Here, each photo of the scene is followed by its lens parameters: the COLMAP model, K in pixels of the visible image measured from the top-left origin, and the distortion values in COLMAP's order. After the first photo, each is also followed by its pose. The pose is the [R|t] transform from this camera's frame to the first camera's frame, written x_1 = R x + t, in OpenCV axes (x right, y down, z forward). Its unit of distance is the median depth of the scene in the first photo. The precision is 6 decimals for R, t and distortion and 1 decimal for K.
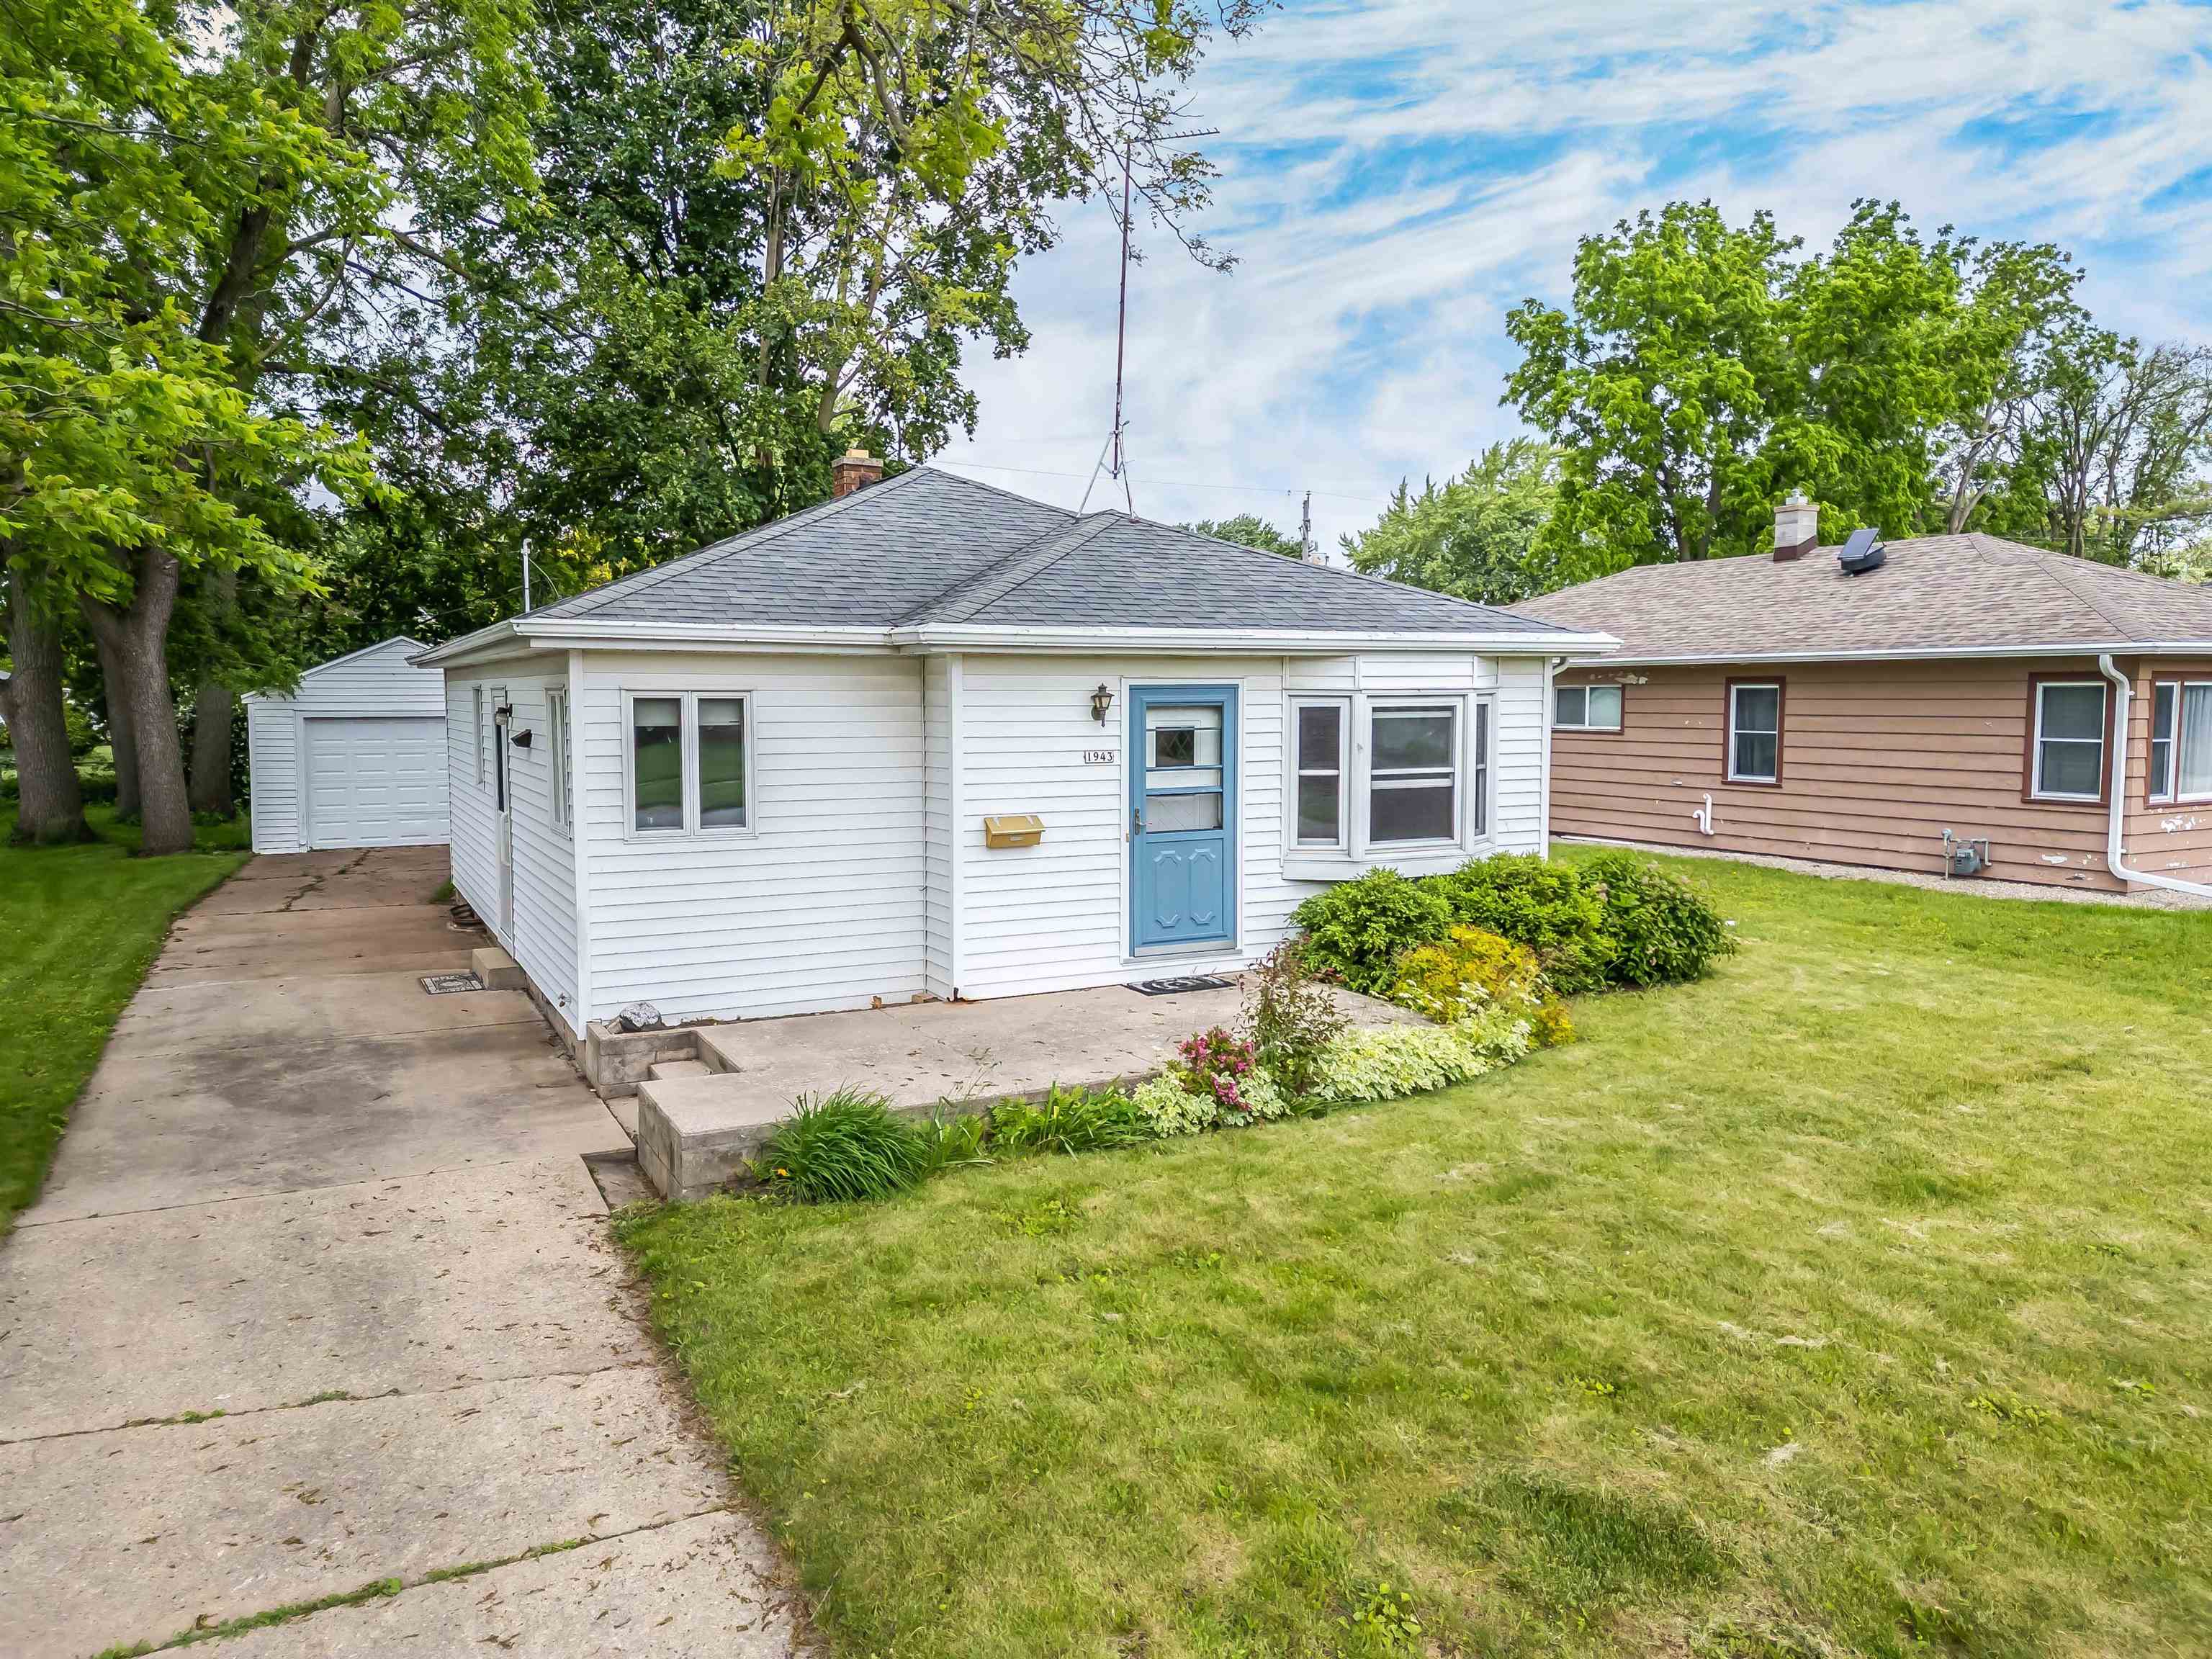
lens RADIAL K [[1546.2, 0, 1106.0], [0, 1546.2, 829.5], [0, 0, 1]] dist [0.063255, -0.056999]
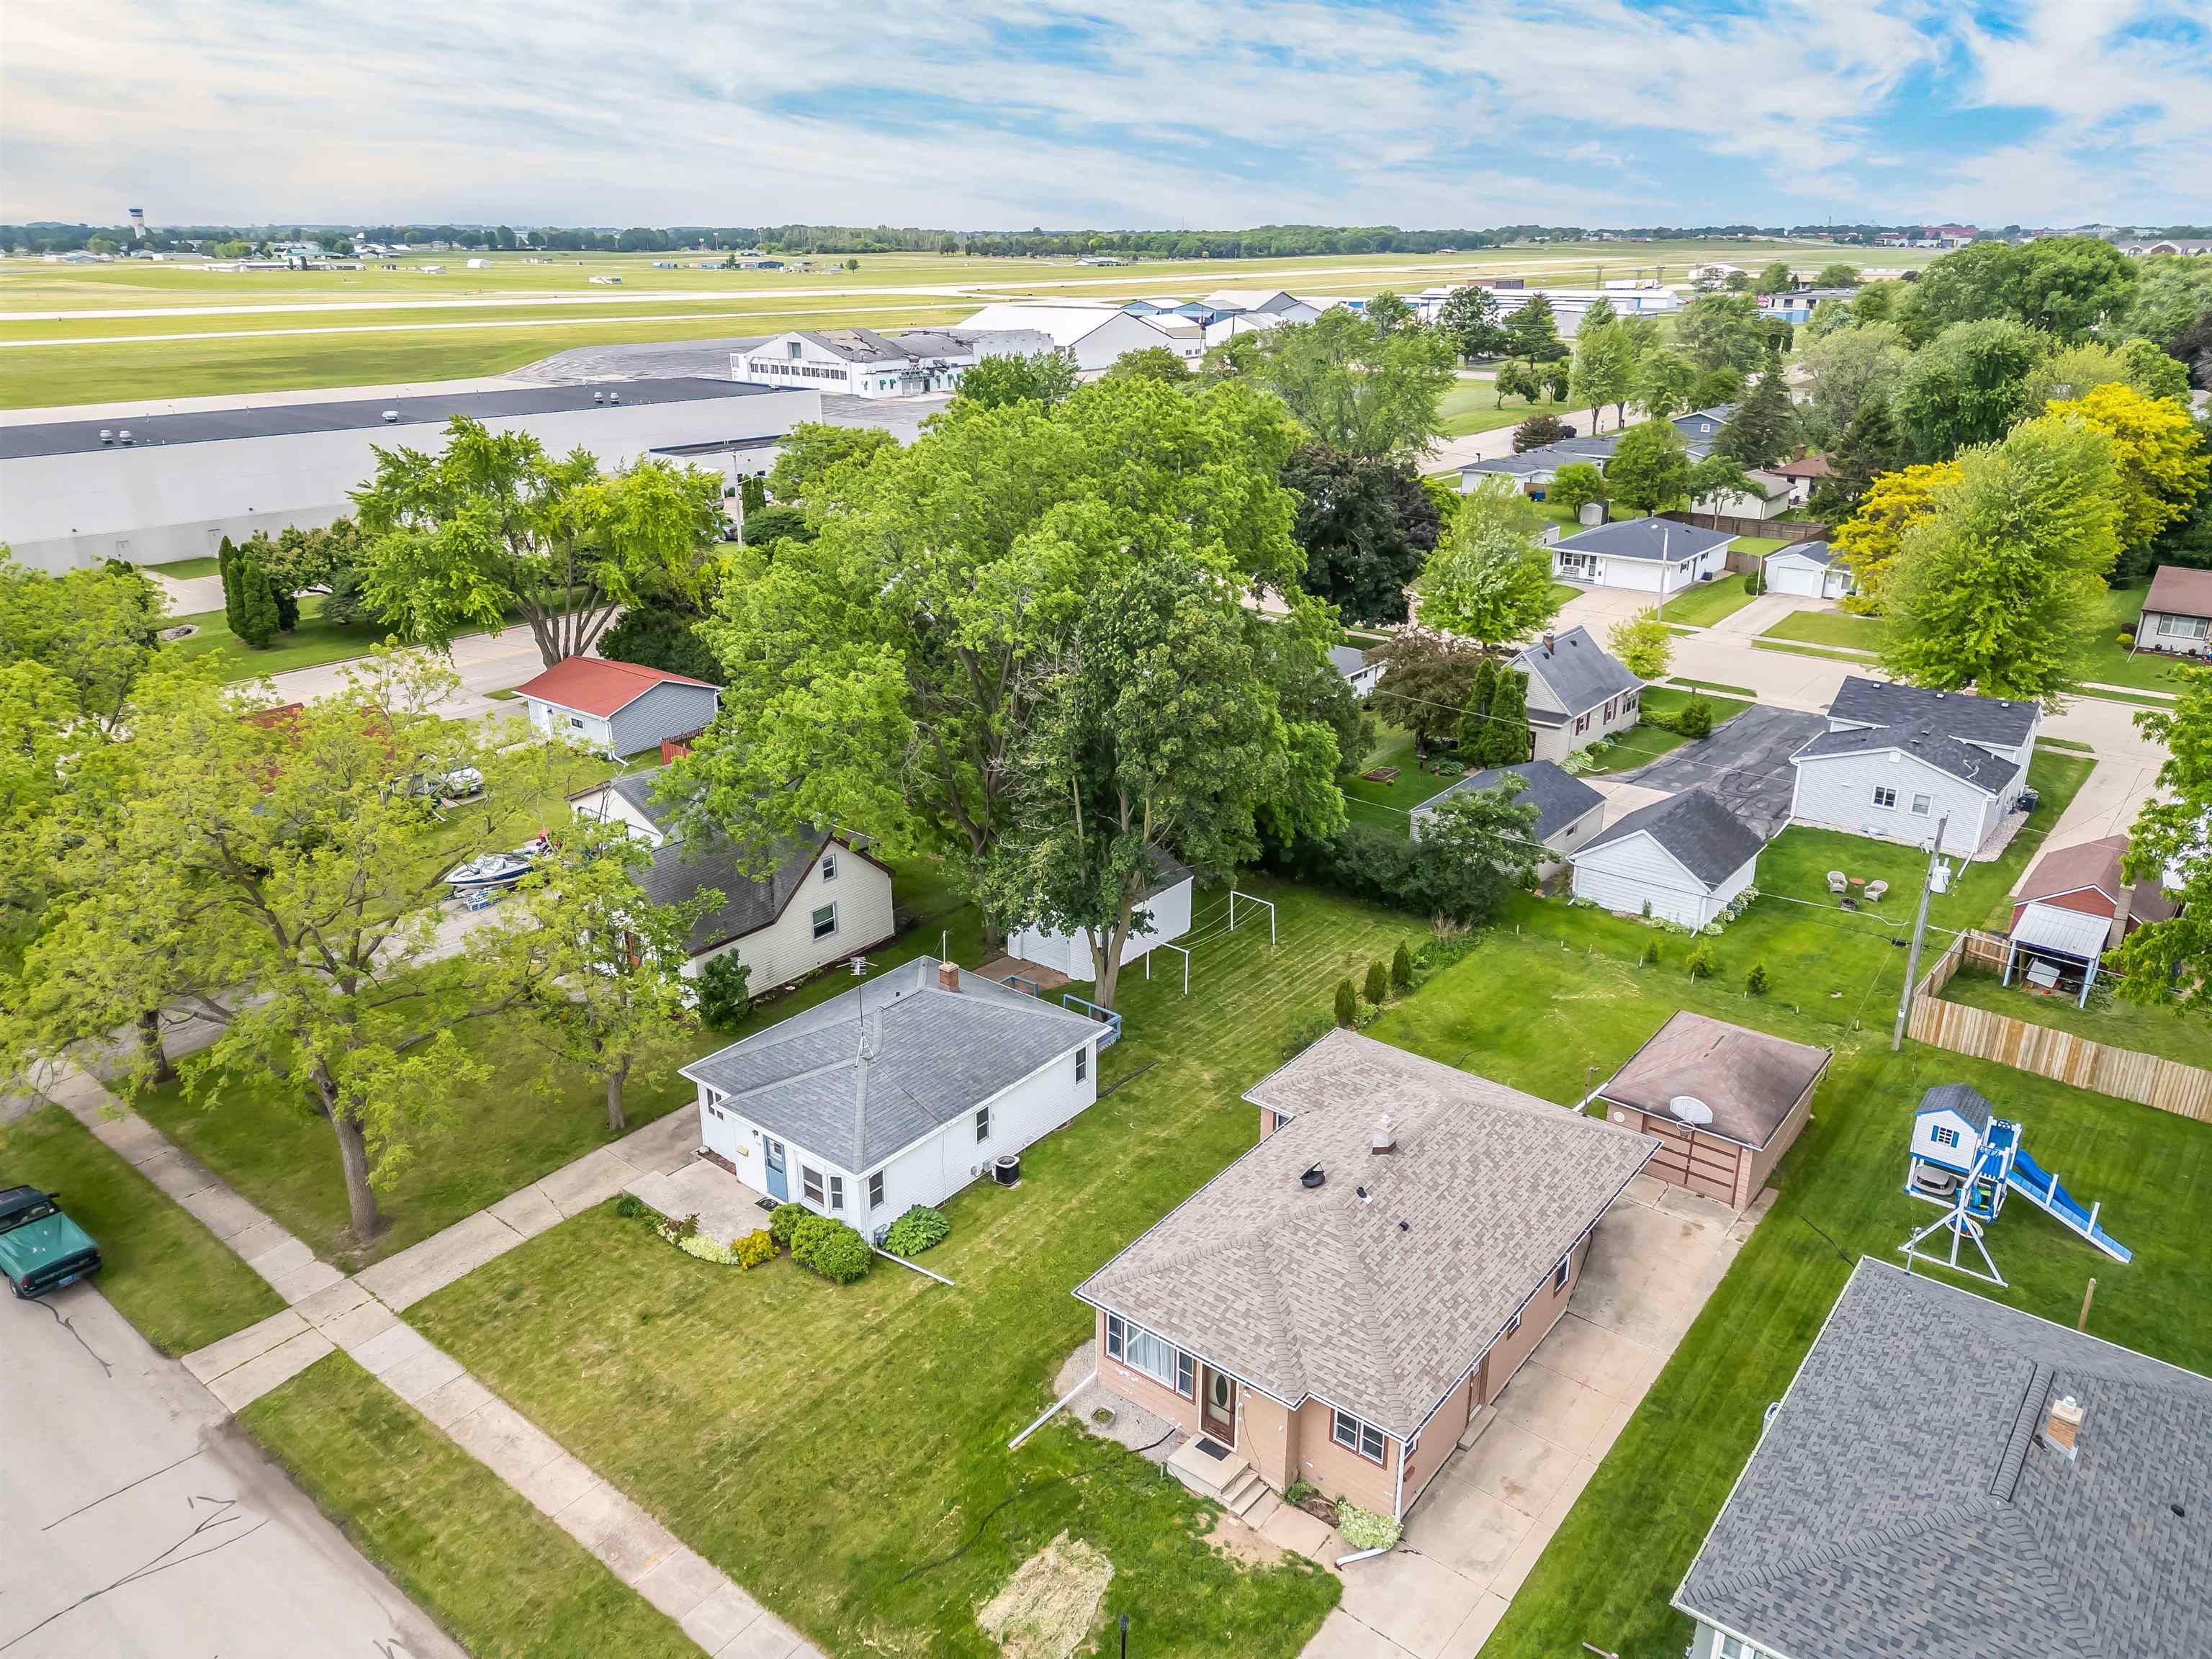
lens RADIAL K [[1546.2, 0, 1106.0], [0, 1546.2, 829.5], [0, 0, 1]] dist [0.063255, -0.056999]
pose [[0.403697, 0.324707, -0.855333, 3.462924], [-0.076459, 0.943603, 0.322130, -2.131566], [0.911692, -0.064645, 0.405756, 0.247371]]
